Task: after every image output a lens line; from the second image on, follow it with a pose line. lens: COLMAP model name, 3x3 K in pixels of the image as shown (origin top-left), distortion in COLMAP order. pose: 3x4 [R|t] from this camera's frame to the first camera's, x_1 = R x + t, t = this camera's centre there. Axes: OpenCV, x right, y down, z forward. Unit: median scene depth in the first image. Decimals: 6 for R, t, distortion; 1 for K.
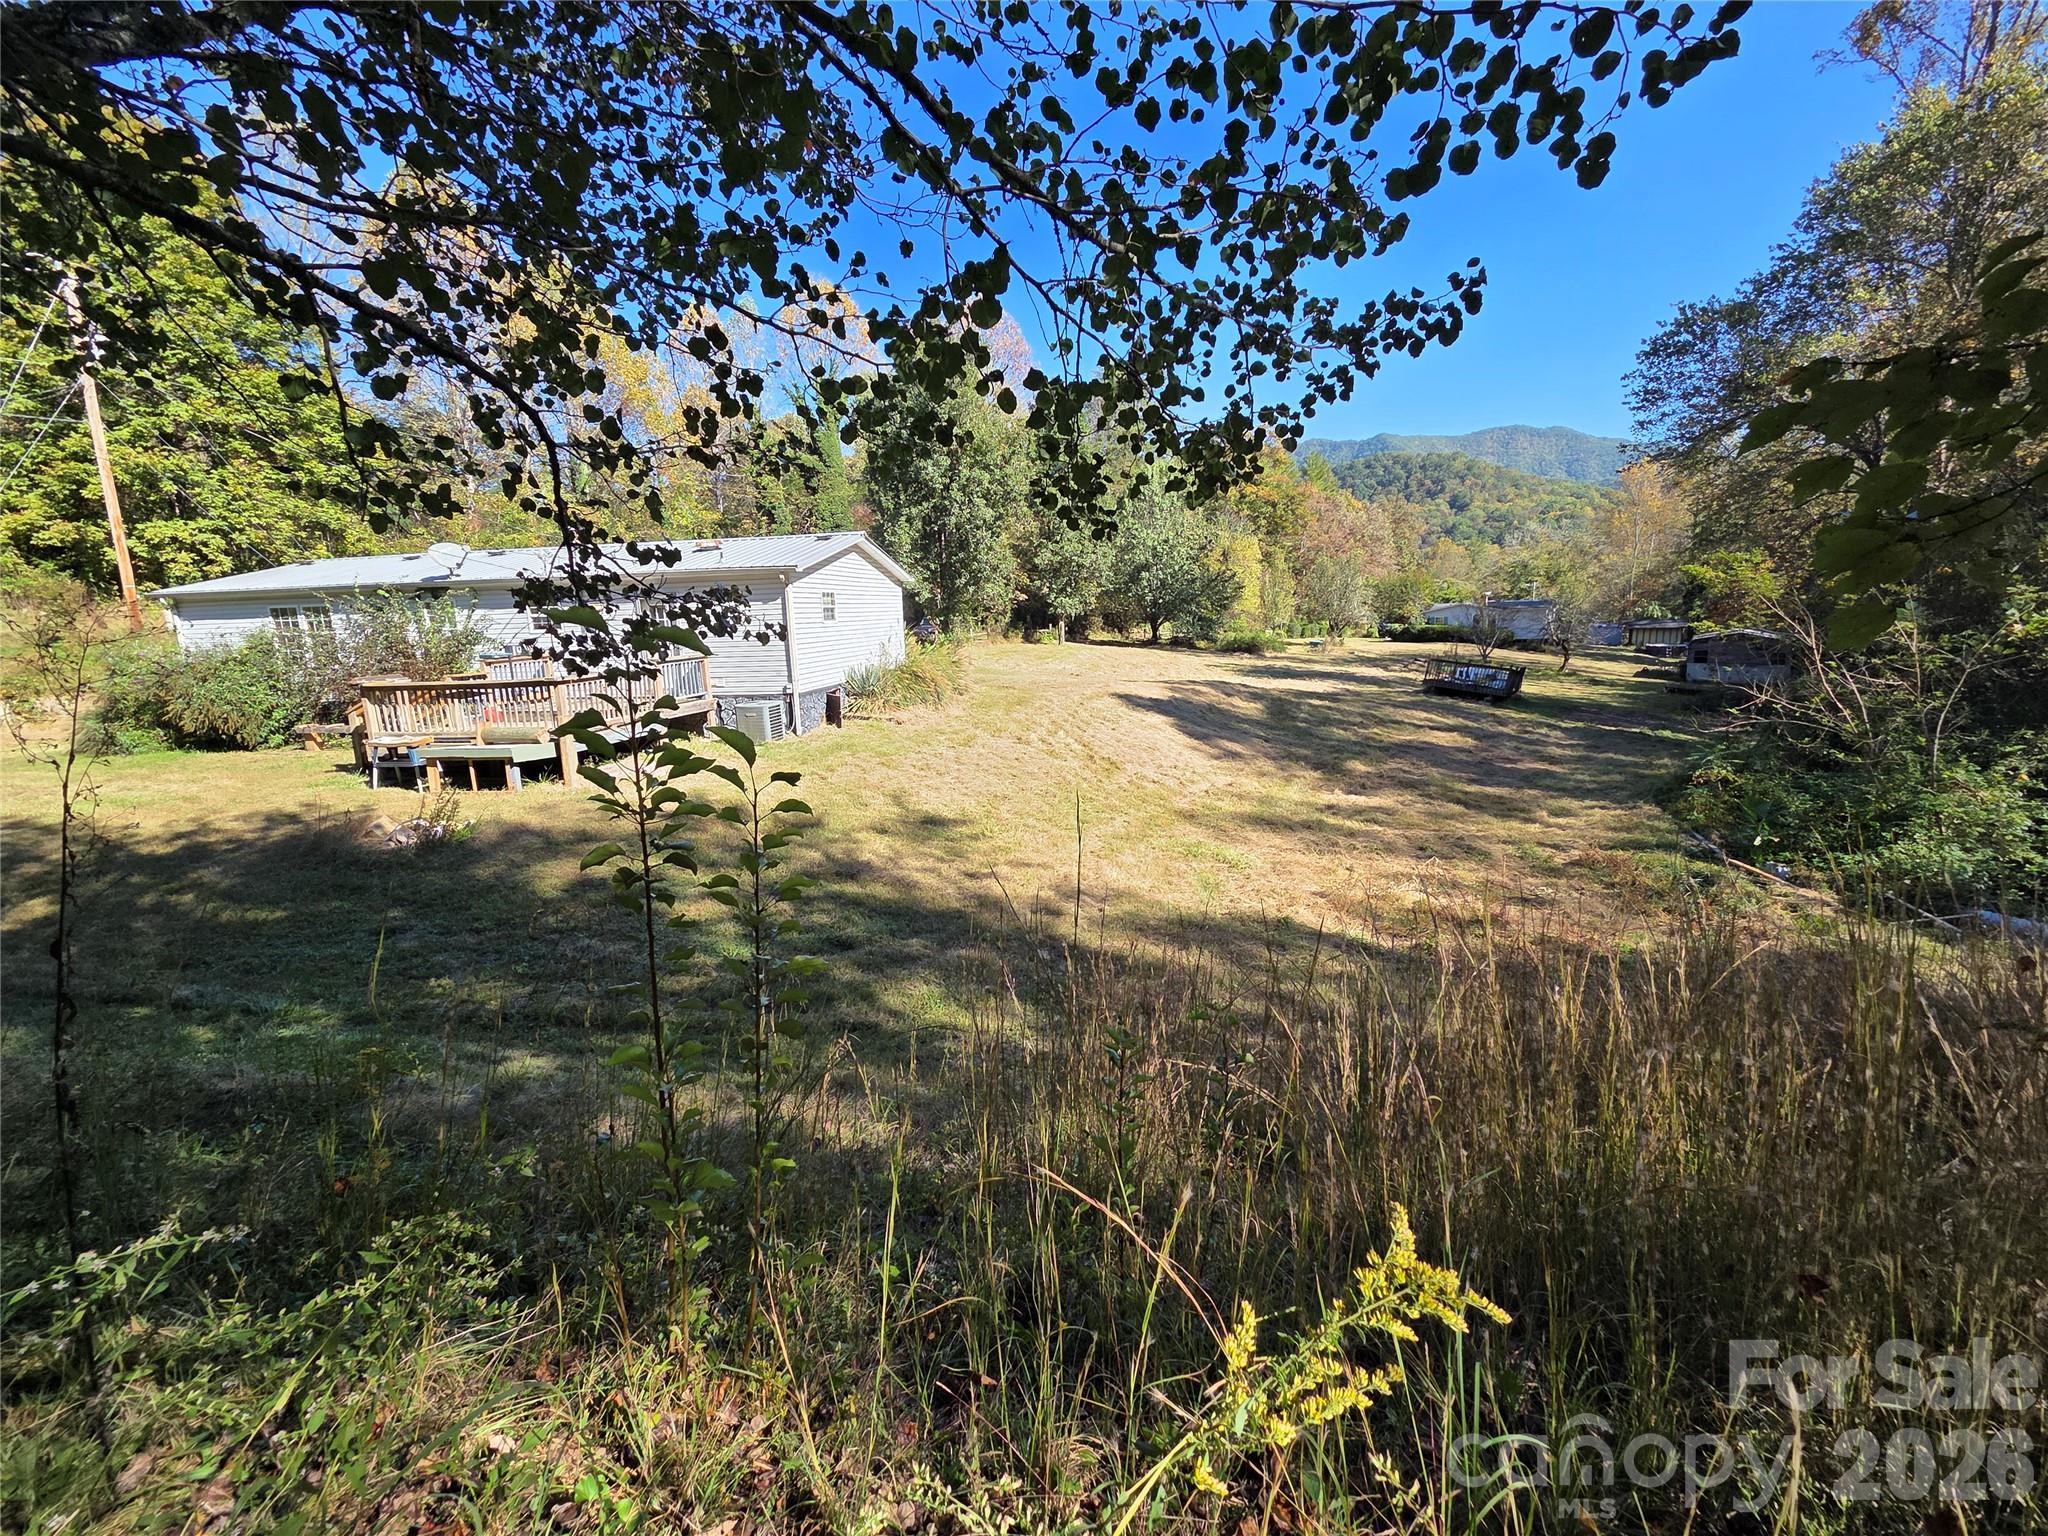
lens RADIAL K [[823.6, 0, 1019.6], [0, 823.6, 749.5], [0, 0, 1]] dist [-0.000290, -0.000542]
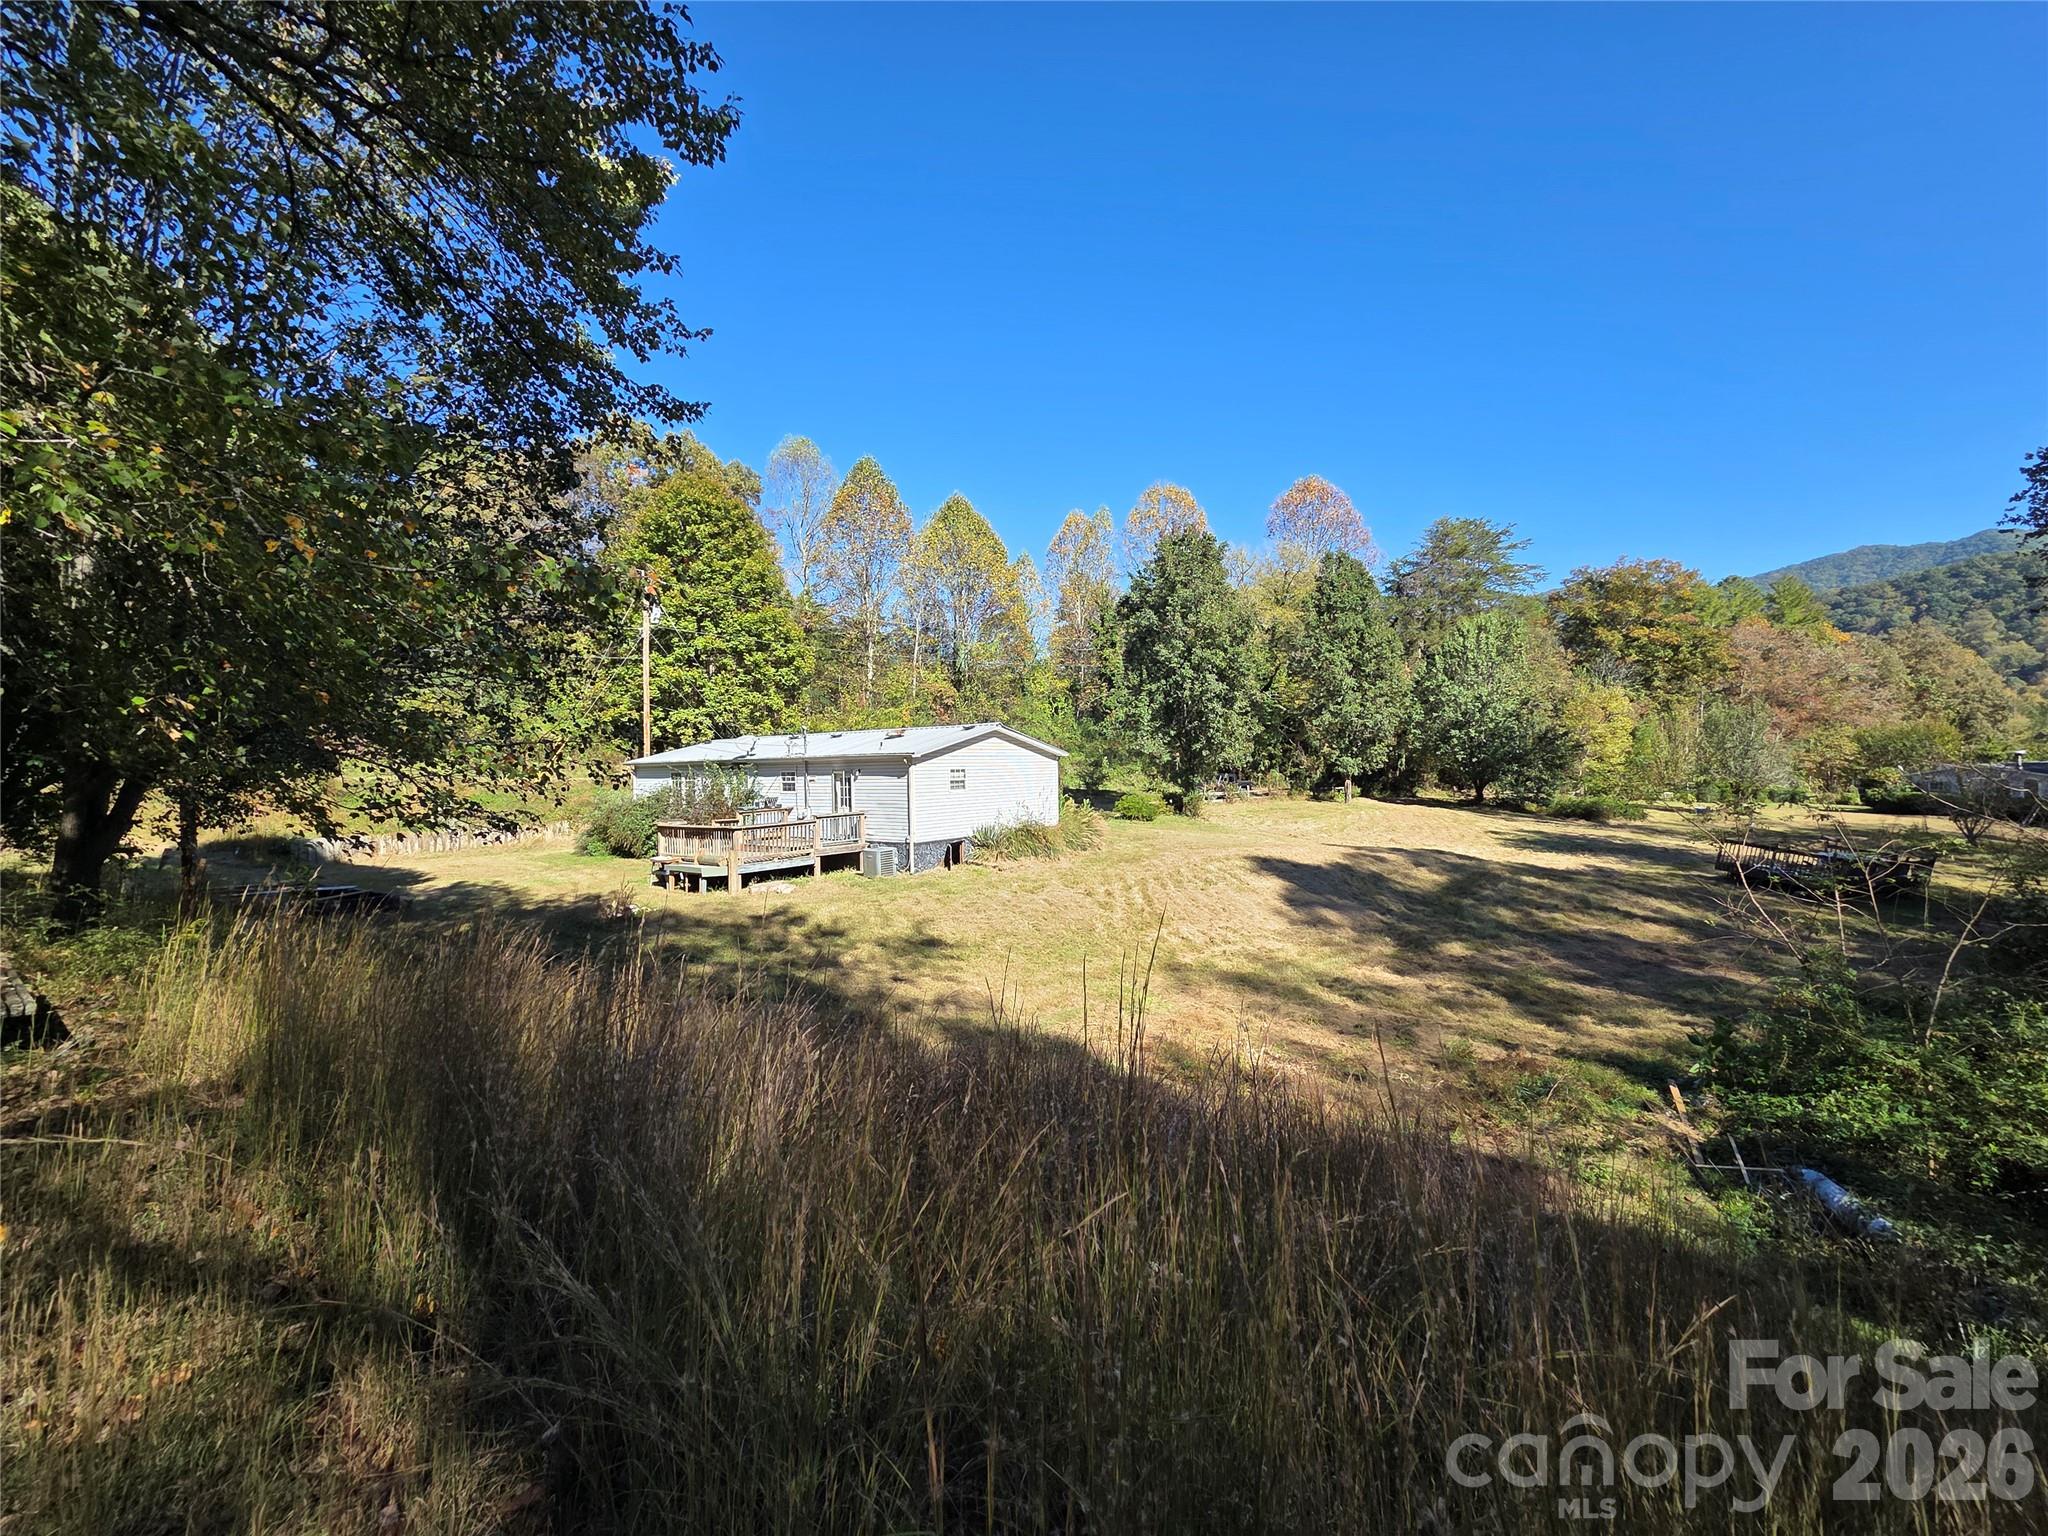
lens RADIAL K [[815.6, 0, 1046.3], [0, 815.6, 738.0], [0, 0, 1]] dist [0.010403, 0.000013]
pose [[0.899120, -0.000865, -0.437701, 0.295975], [-0.081431, 0.982209, -0.169216, -0.014931], [0.430061, 0.187788, 0.883054, -0.085164]]
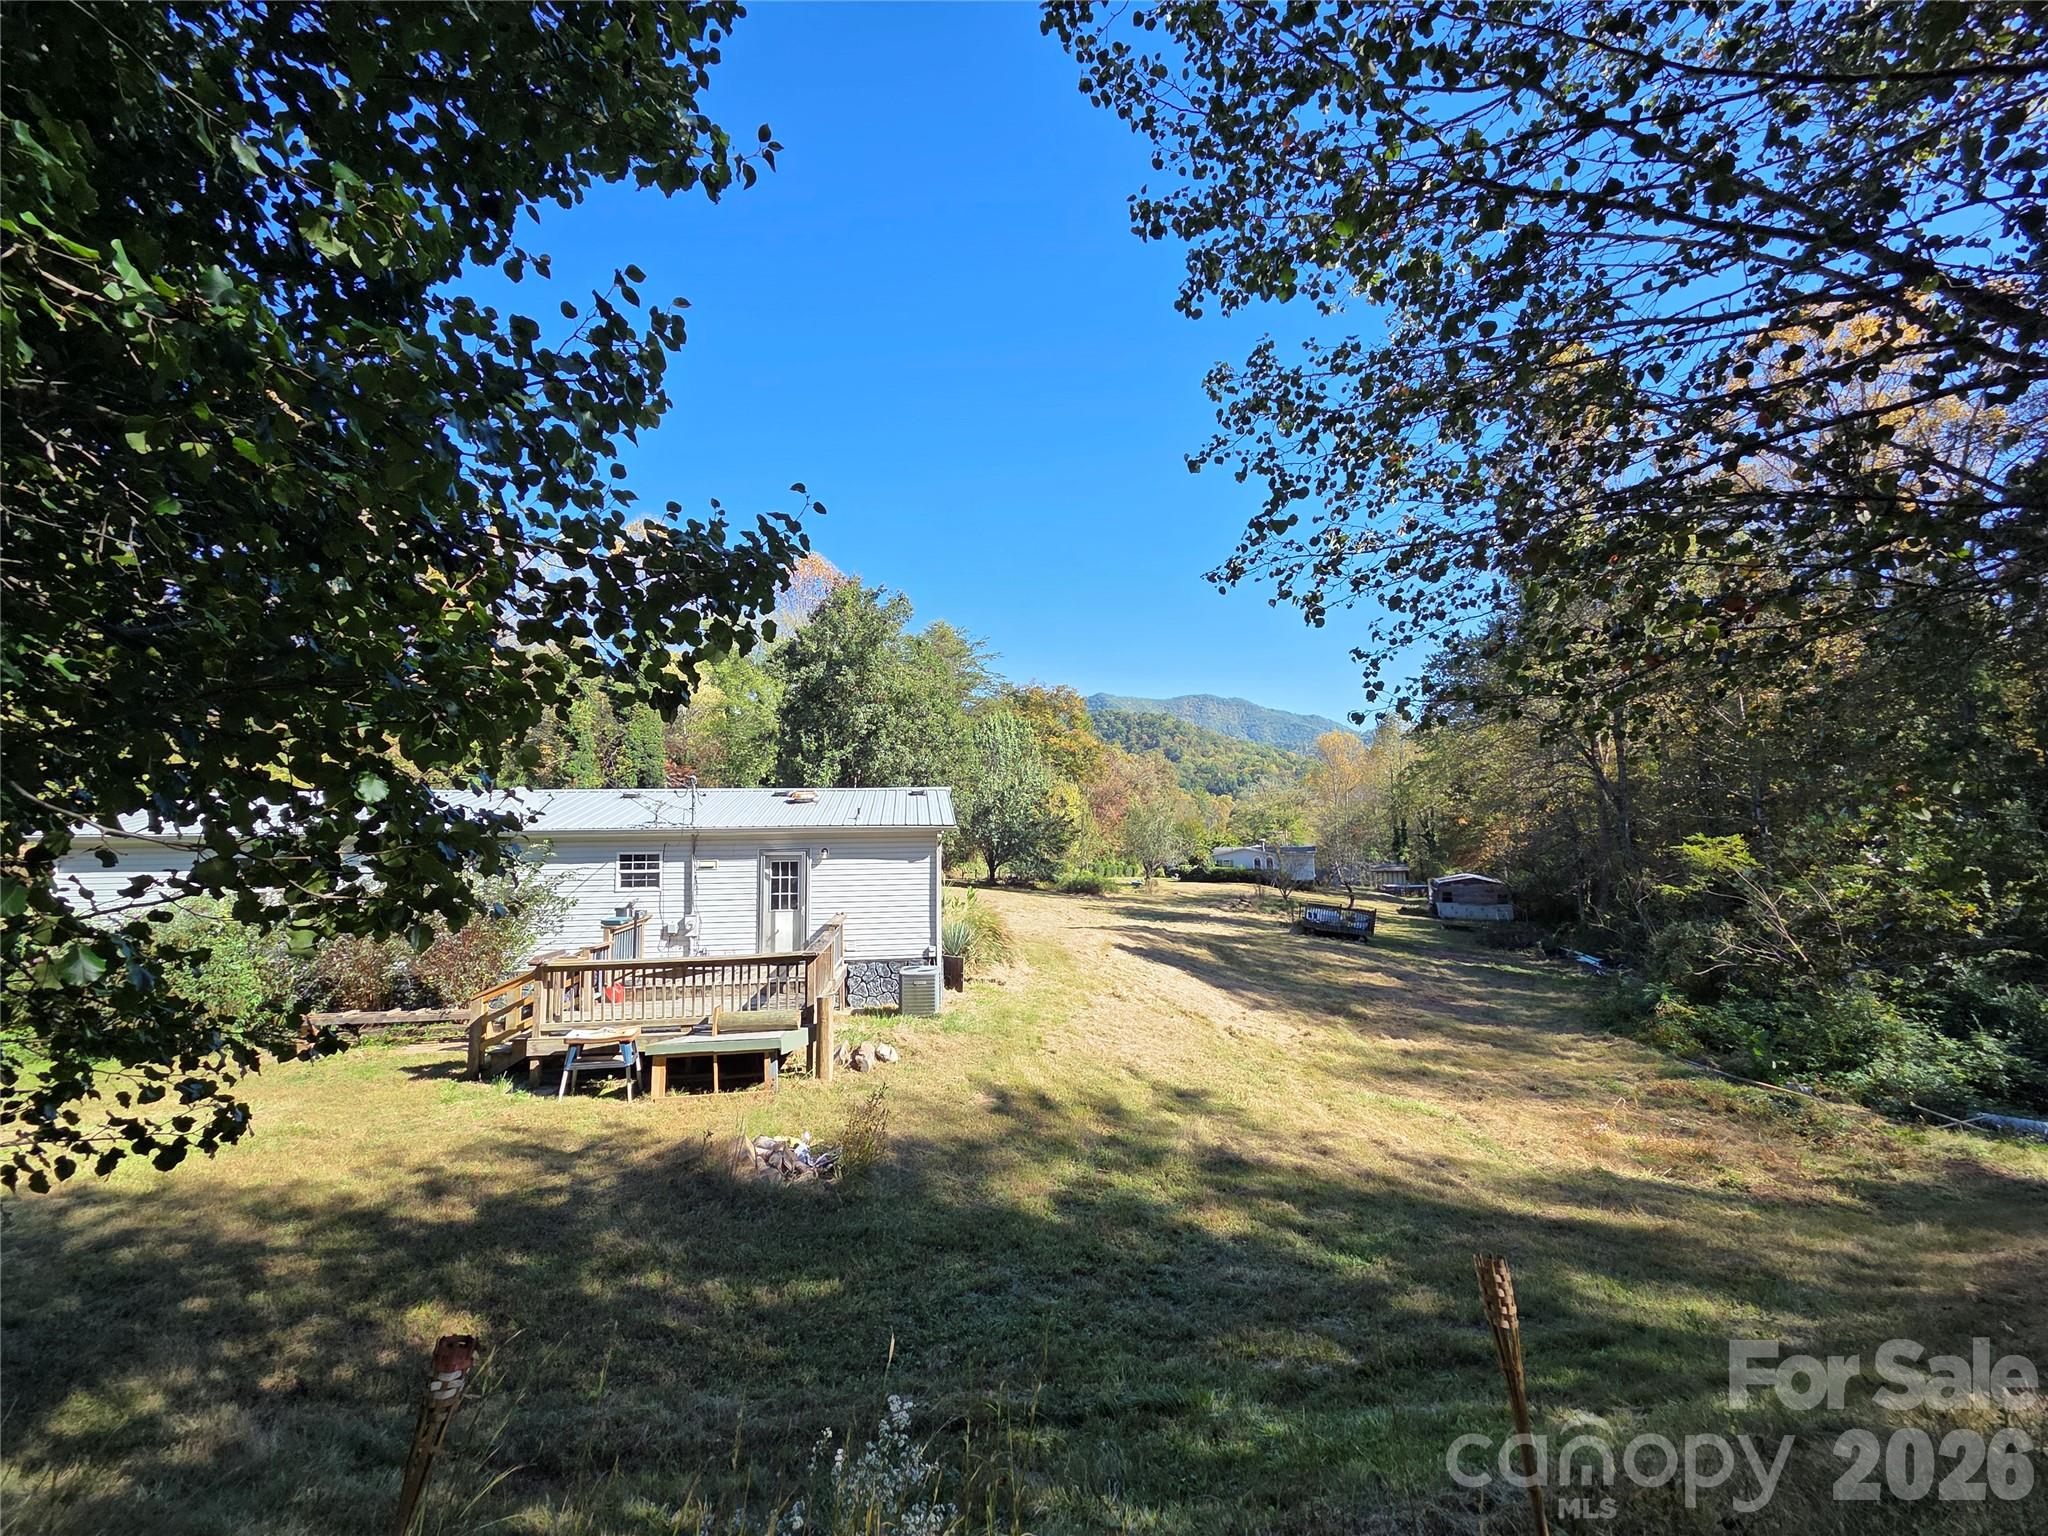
lens RADIAL K [[835.5, 0, 1032.3], [0, 835.5, 757.2], [0, 0, 1]] dist [-0.012793, 0.000012]
pose [[0.950133, 0.051396, 0.307579, -0.260619], [0.032465, 0.964663, -0.261480, -0.020073], [-0.310149, 0.258426, 0.914890, 0.014093]]
